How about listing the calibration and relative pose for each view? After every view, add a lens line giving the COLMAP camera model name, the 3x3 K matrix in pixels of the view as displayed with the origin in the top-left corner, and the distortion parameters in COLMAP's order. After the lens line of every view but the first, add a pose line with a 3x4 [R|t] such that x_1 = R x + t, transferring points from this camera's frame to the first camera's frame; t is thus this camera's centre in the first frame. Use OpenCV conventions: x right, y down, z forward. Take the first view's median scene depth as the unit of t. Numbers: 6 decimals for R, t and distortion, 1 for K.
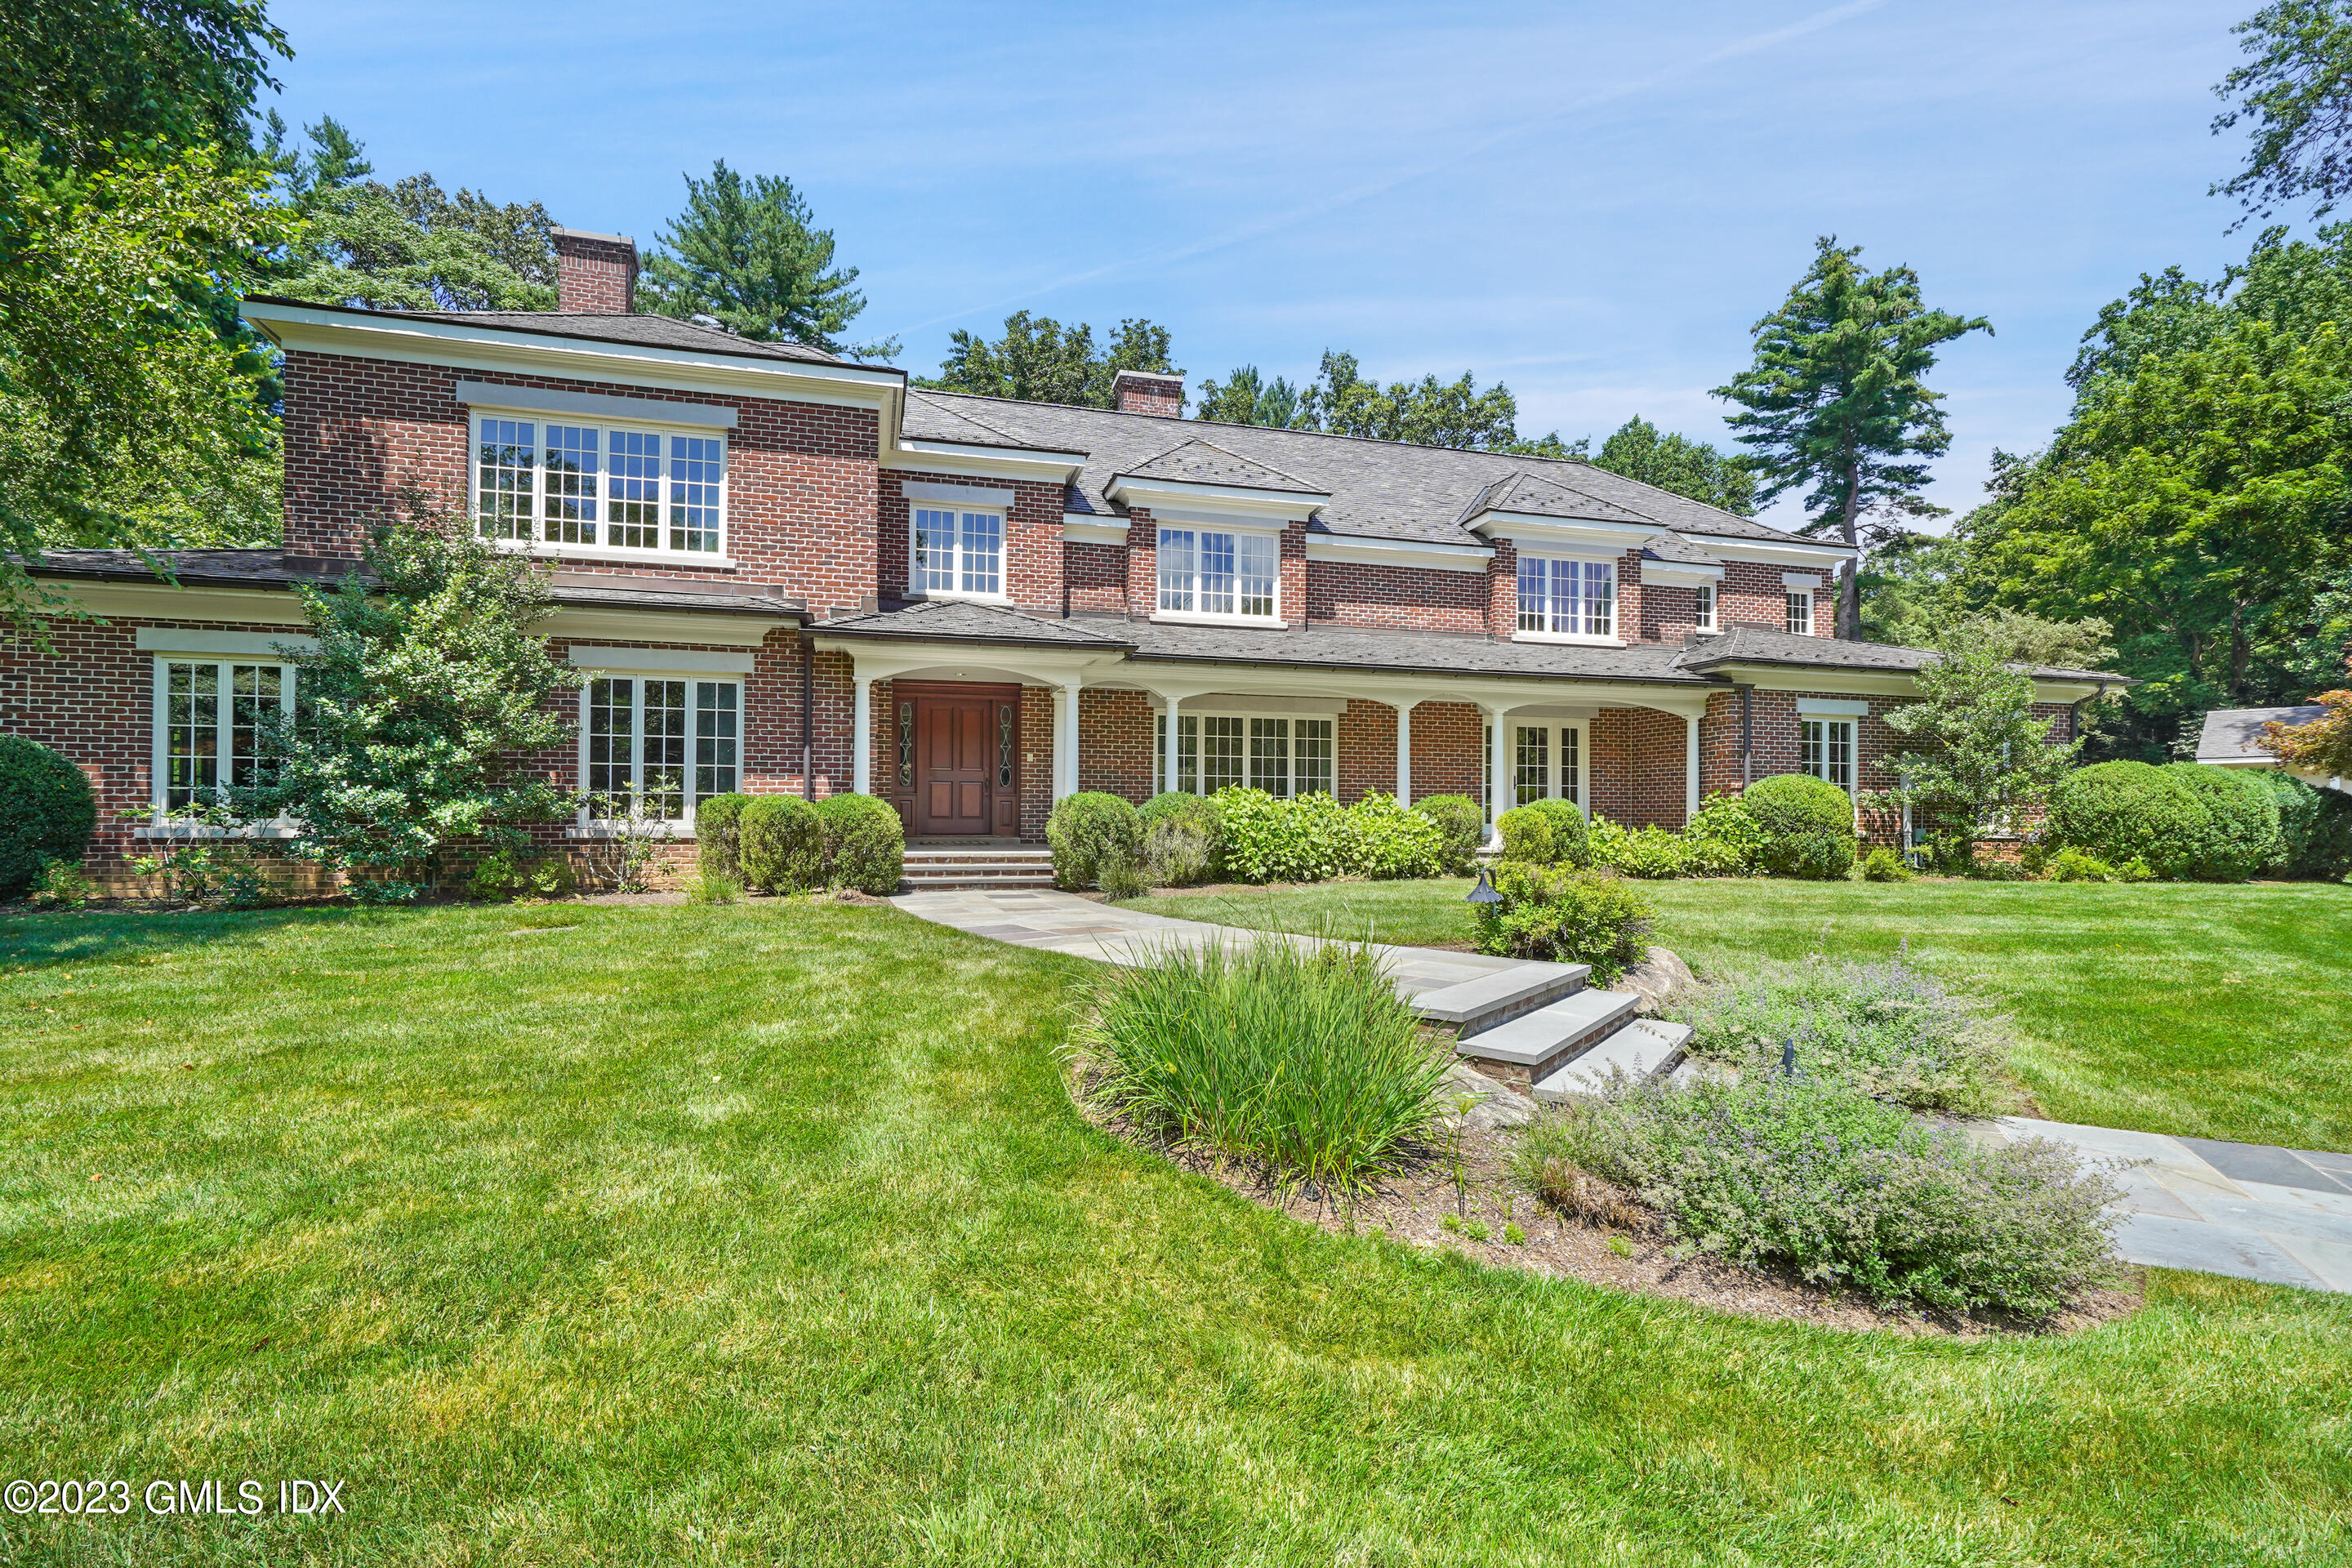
lens RADIAL K [[1073.0, 0, 1201.1], [0, 1073.0, 788.4], [0, 0, 1]] dist [0.001579, -0.001027]
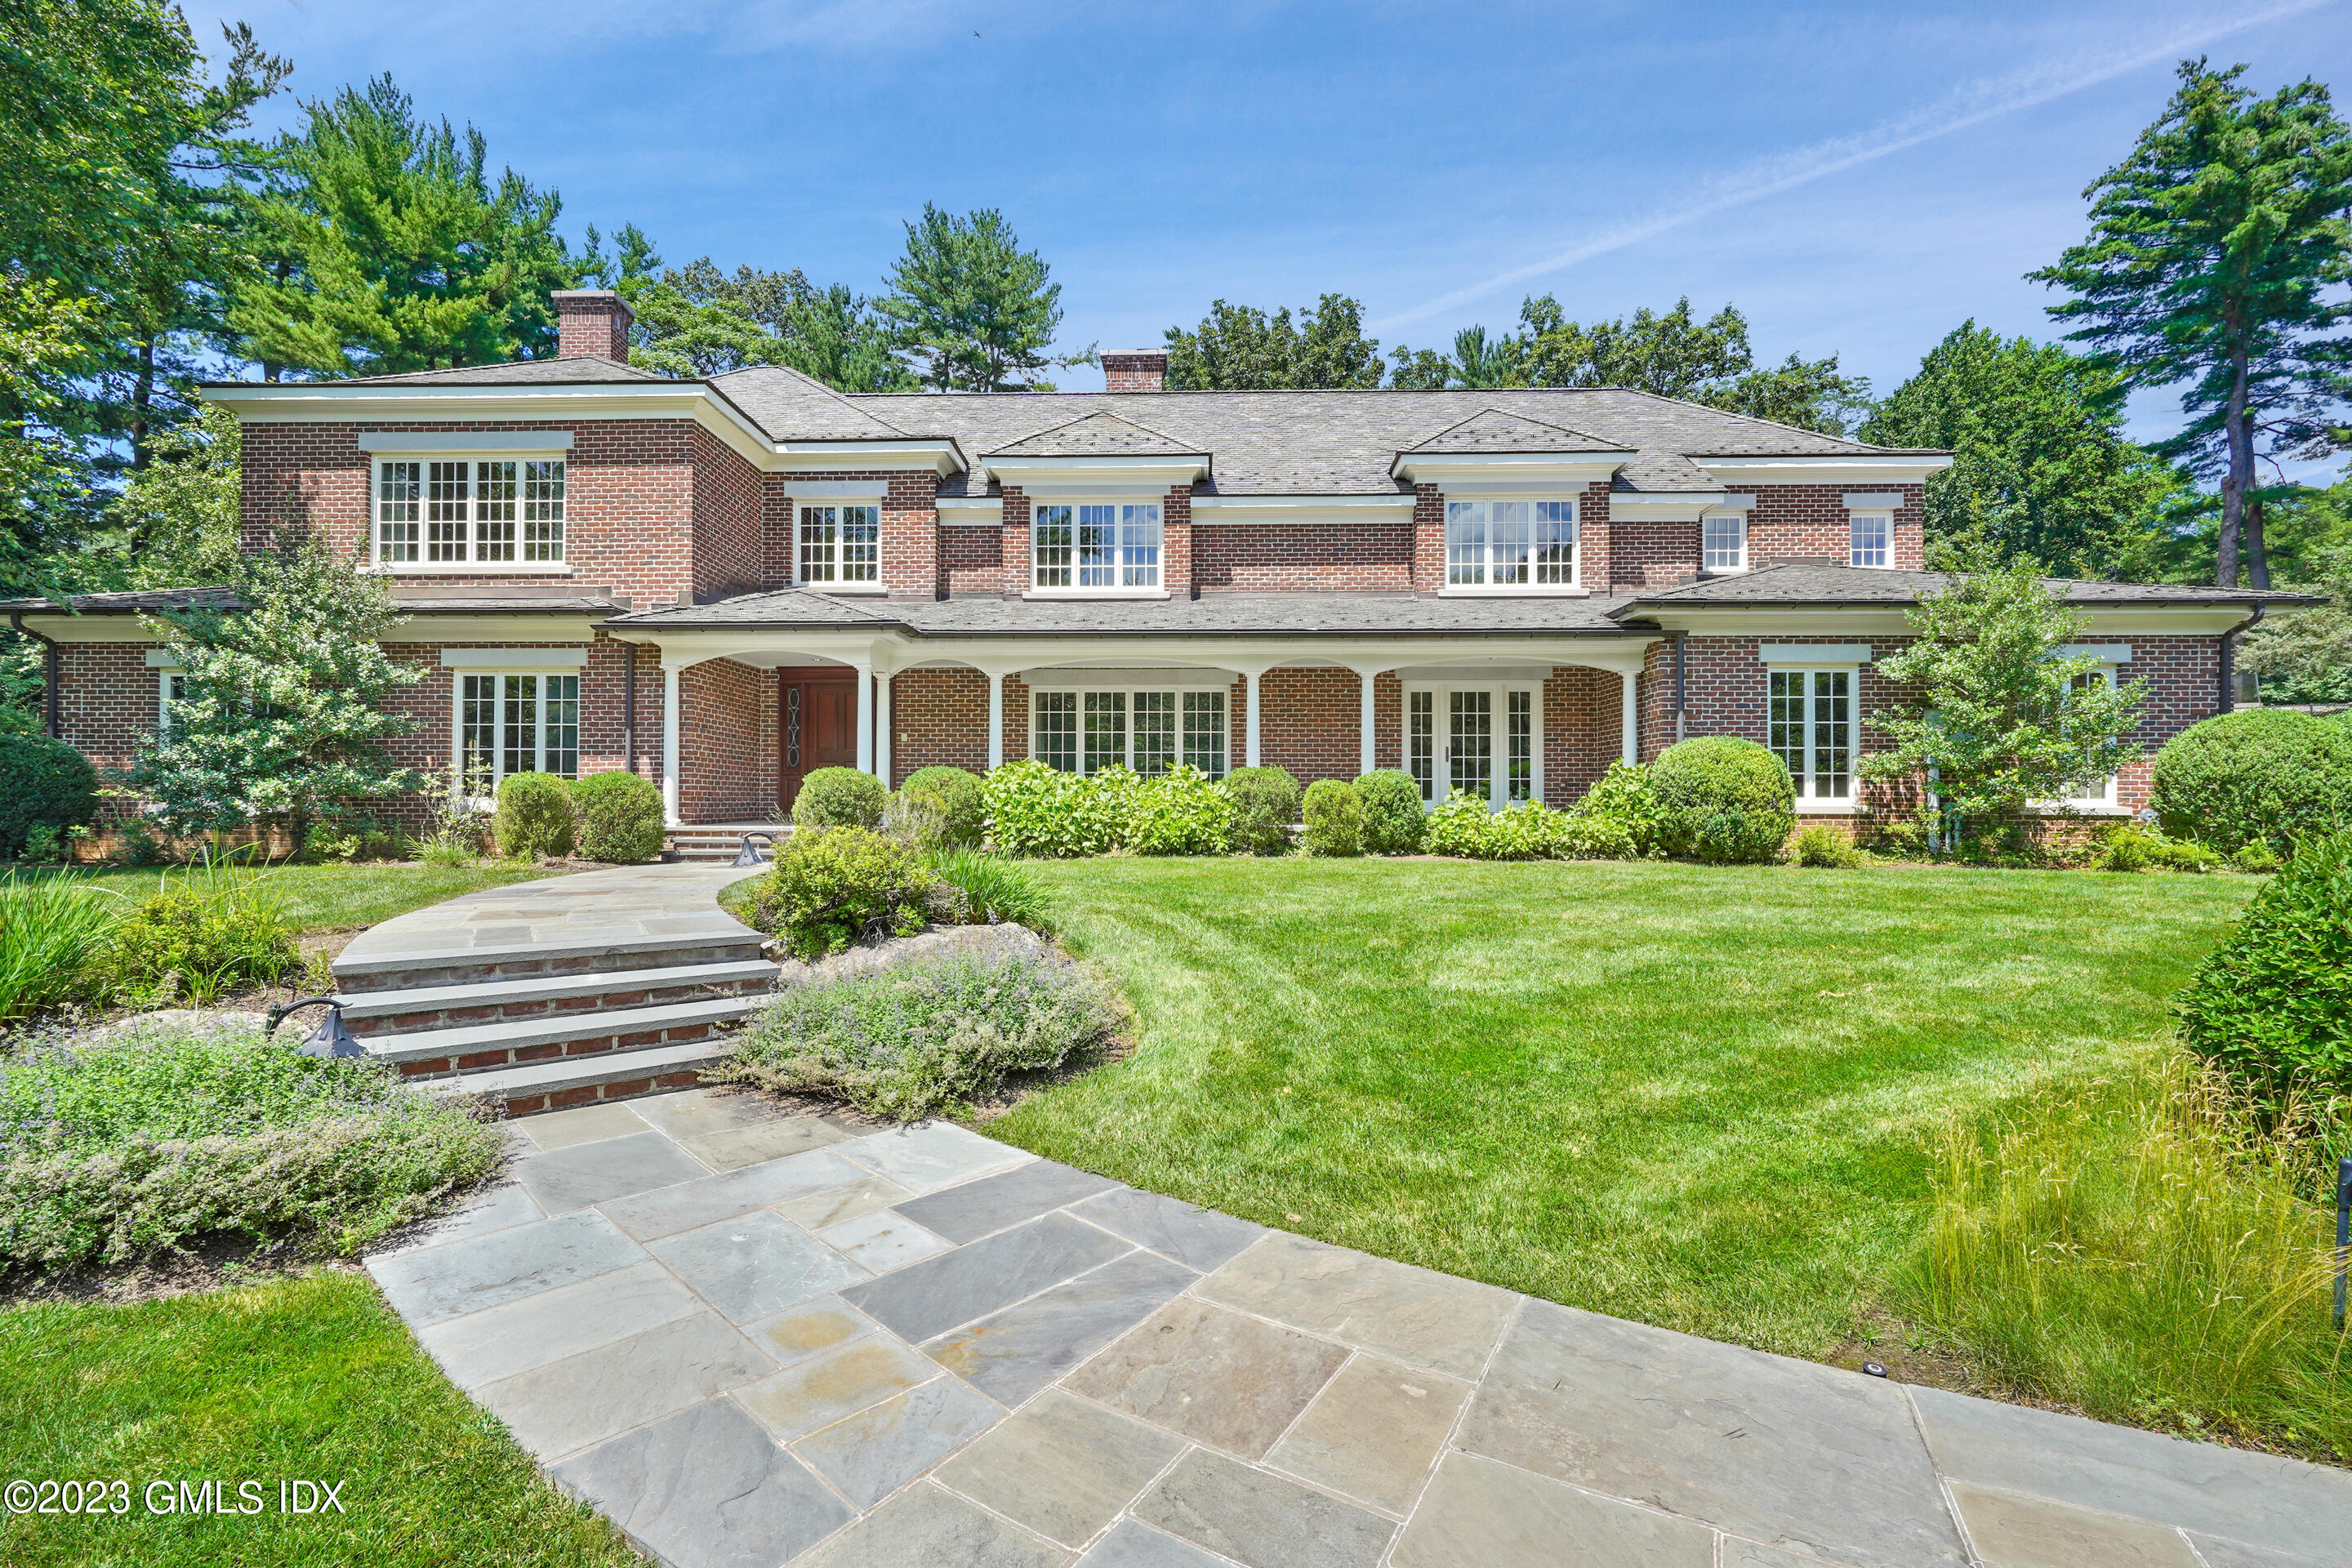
lens RADIAL K [[1073.0, 0, 1184.7], [0, 1073.0, 782.0], [0, 0, 1]] dist [0.001579, -0.001027]
pose [[0.955098, -0.010029, -0.296120, 0.375761], [0.011967, 0.999917, 0.004734, 0.011932], [0.296048, -0.008065, 0.955139, 0.082172]]
